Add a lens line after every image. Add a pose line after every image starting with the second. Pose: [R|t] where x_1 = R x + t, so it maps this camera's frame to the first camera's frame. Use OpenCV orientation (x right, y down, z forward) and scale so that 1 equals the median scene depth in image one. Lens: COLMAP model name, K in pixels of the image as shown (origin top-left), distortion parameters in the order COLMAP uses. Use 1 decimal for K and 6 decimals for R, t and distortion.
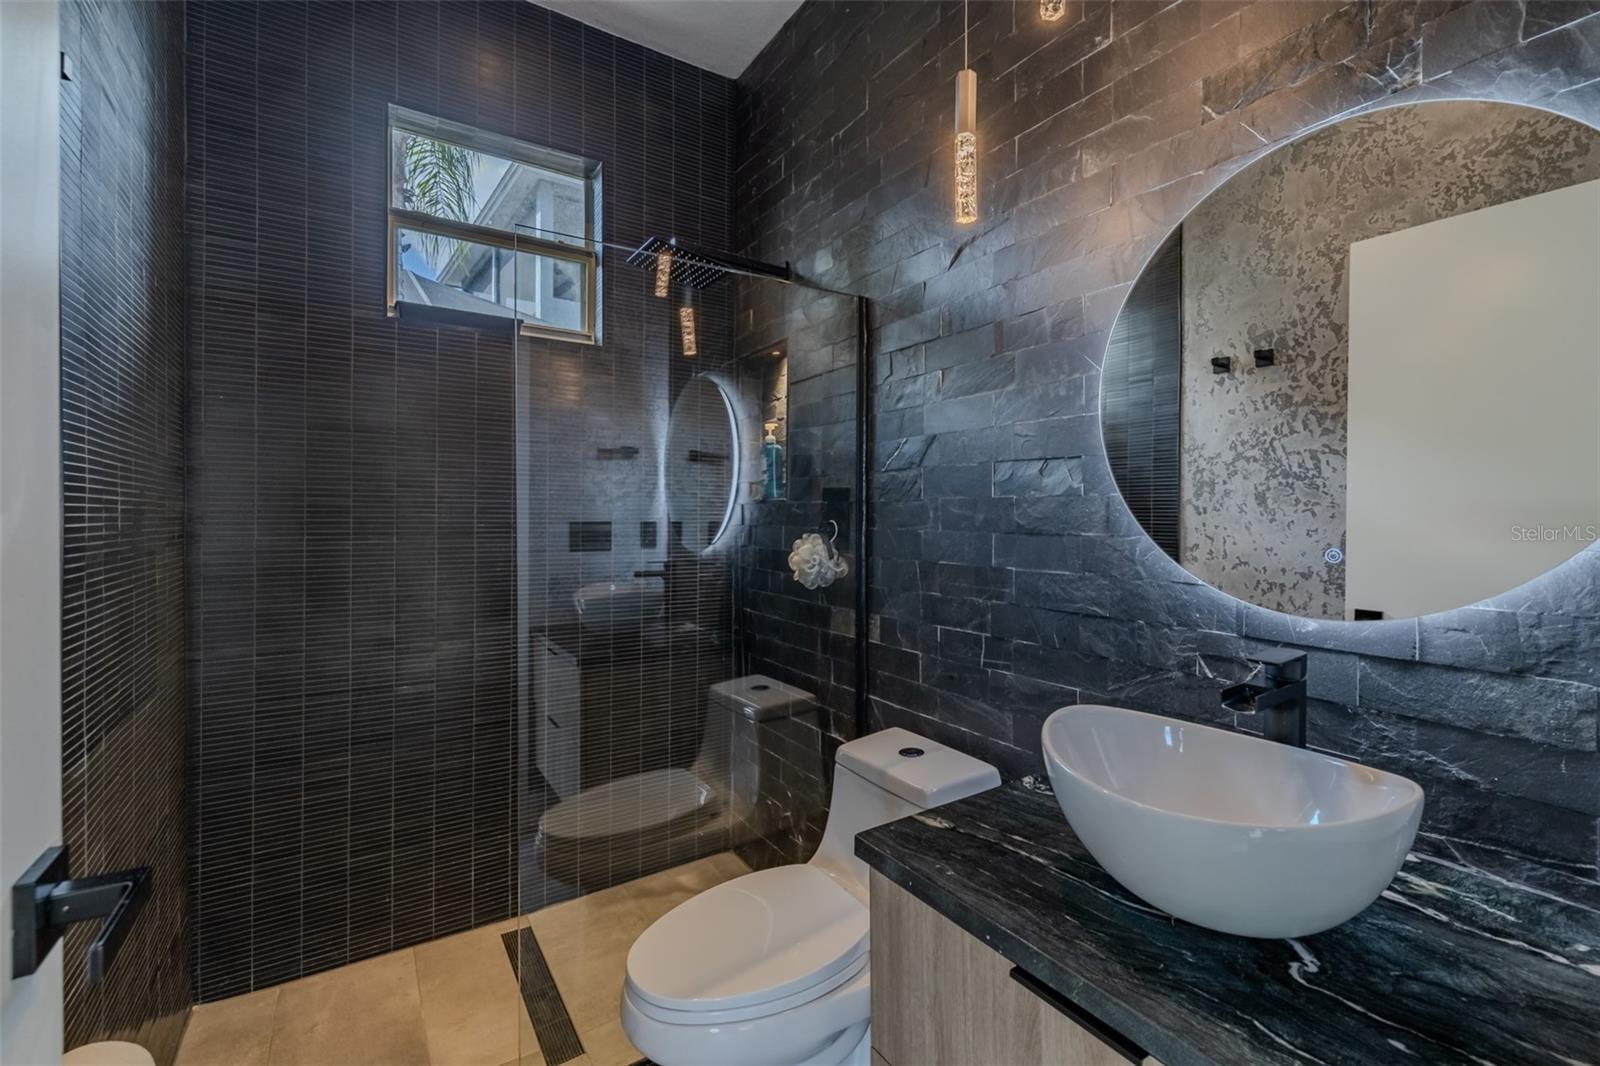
lens RADIAL K [[676.7, 0, 803.1], [0, 676.7, 517.0], [0, 0, 1]] dist [0.000568, -0.000094]
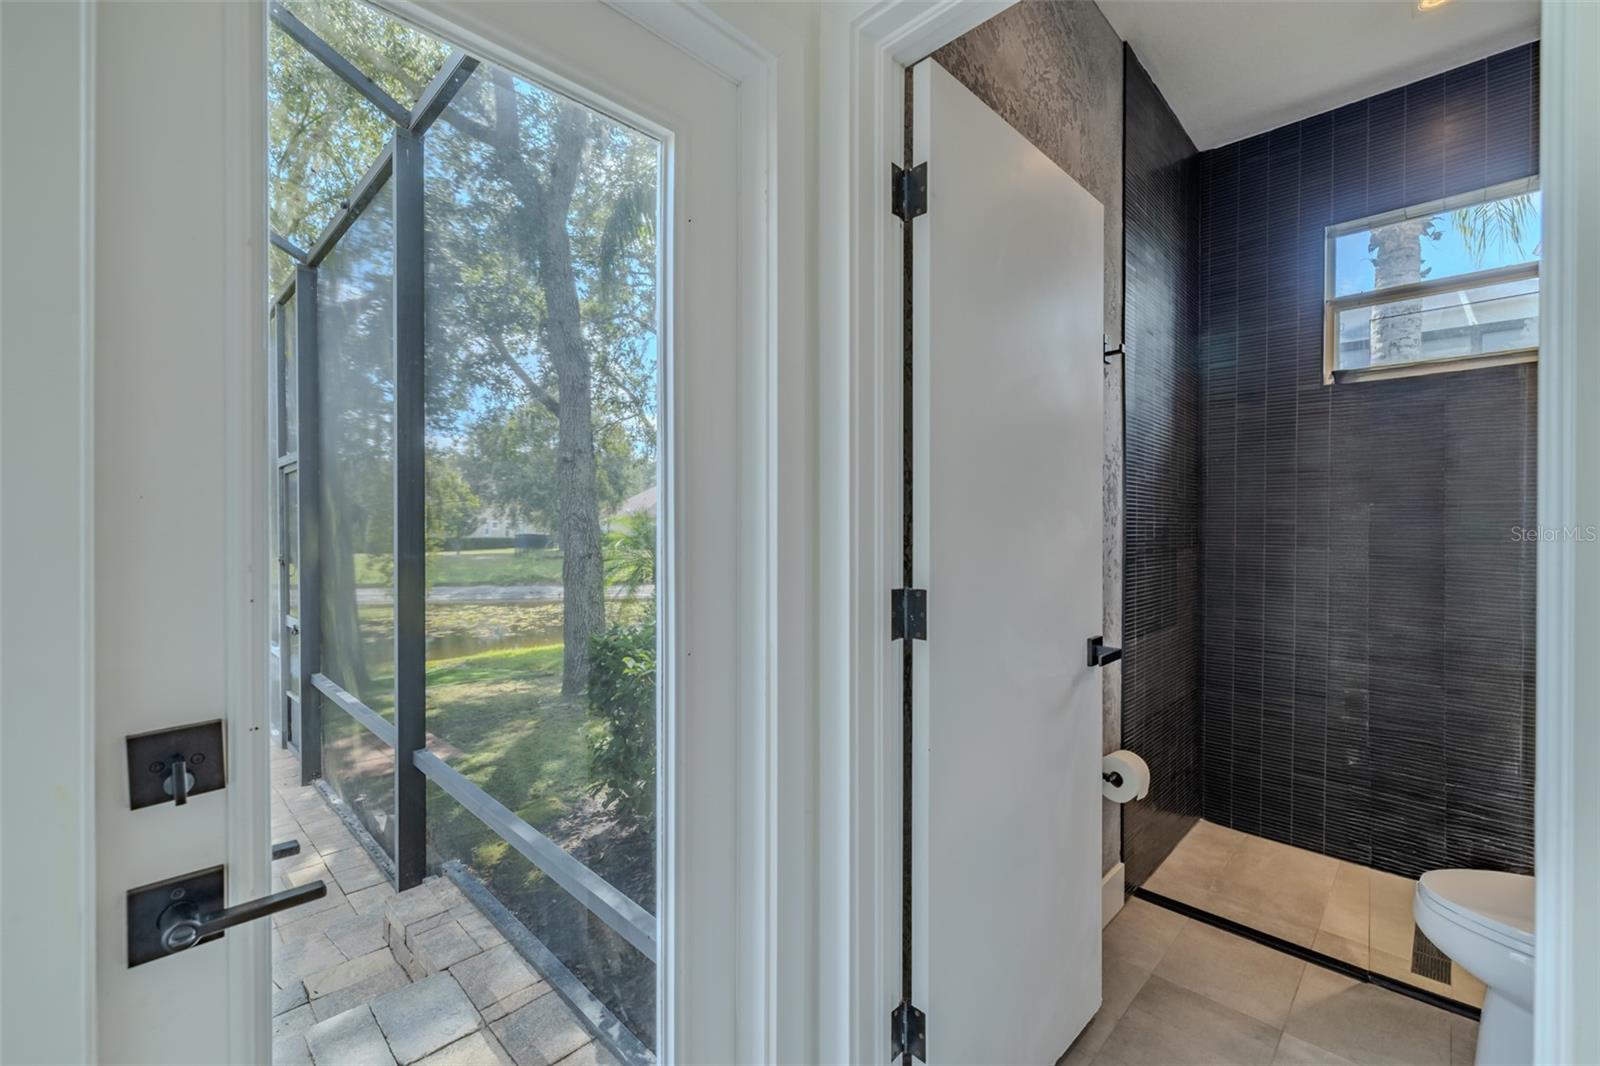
lens RADIAL K [[676.7, 0, 802.5], [0, 676.7, 529.5], [0, 0, 1]] dist [0.000568, -0.000094]
pose [[0.207779, 0.001678, -0.978174, 0.527606], [-0.006125, 0.999981, 0.000414, -0.000982], [0.978157, 0.005906, 0.207786, -0.320739]]
